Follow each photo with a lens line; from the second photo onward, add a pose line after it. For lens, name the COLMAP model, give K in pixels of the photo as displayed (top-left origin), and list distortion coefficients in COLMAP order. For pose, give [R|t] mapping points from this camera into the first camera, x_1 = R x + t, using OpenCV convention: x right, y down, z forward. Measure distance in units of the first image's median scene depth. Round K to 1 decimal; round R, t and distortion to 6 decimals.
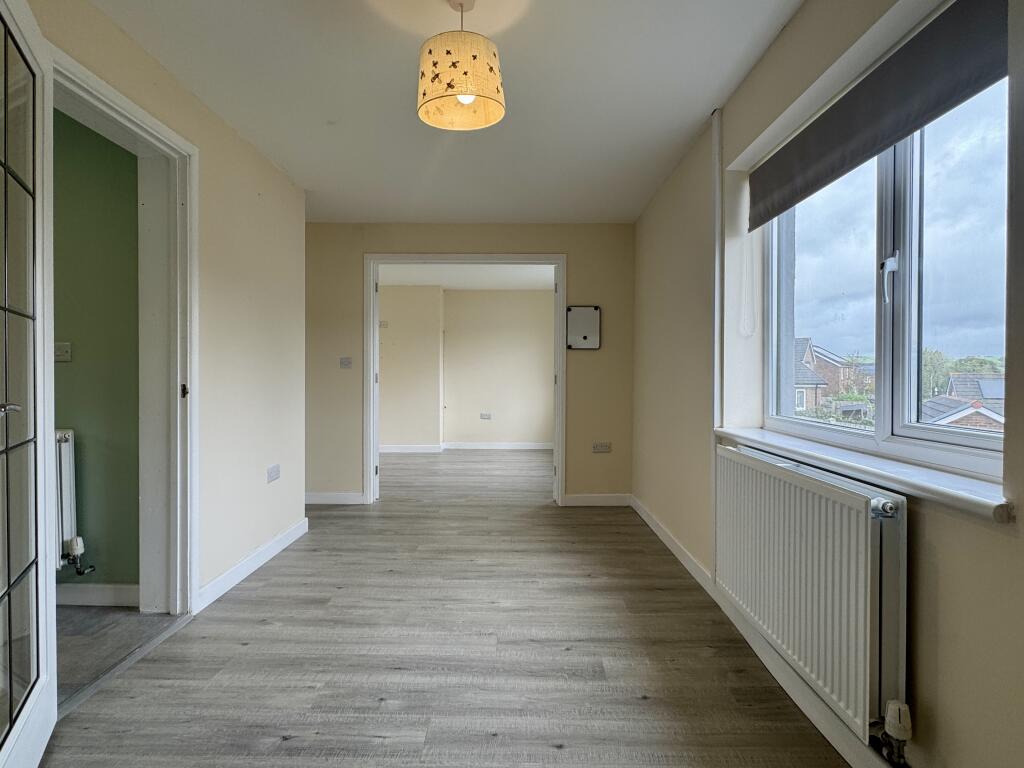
lens RADIAL K [[537.2, 0, 510.5], [0, 537.2, 381.0], [0, 0, 1]] dist [0.025541, 0.000328]
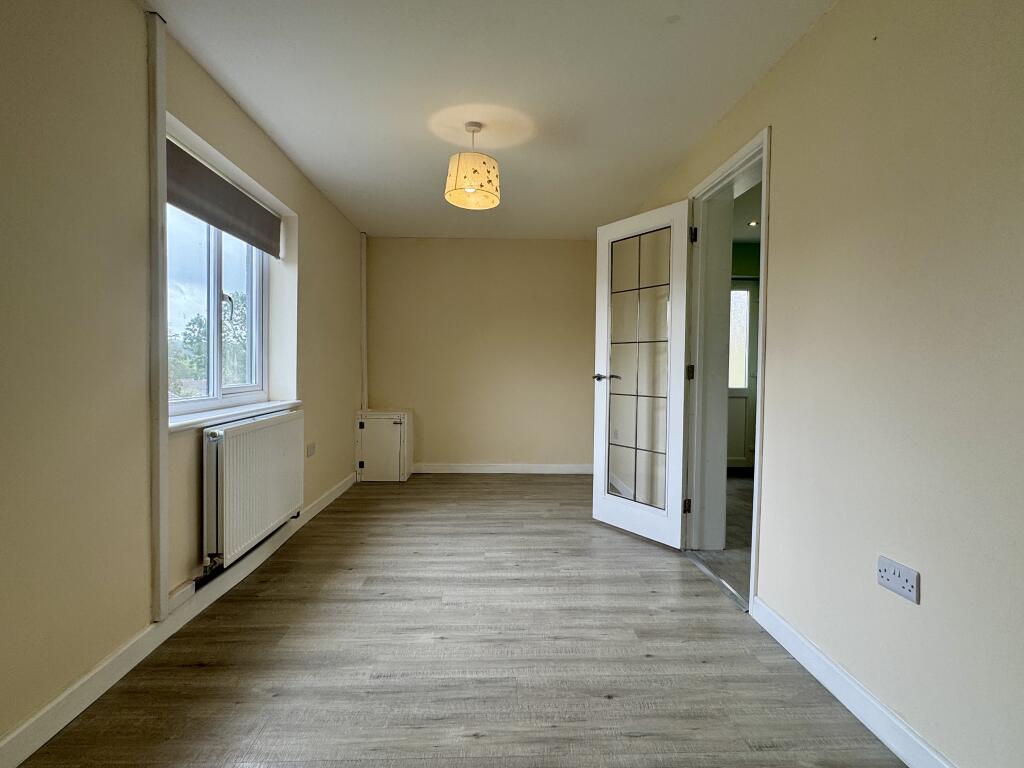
lens RADIAL K [[537.2, 0, 513.3], [0, 537.2, 383.2], [0, 0, 1]] dist [0.025541, 0.000328]
pose [[-0.998299, -0.010453, -0.057363, -0.104714], [-0.013148, 0.998817, 0.046811, -0.026054], [0.056806, 0.047486, -0.997255, 2.114403]]
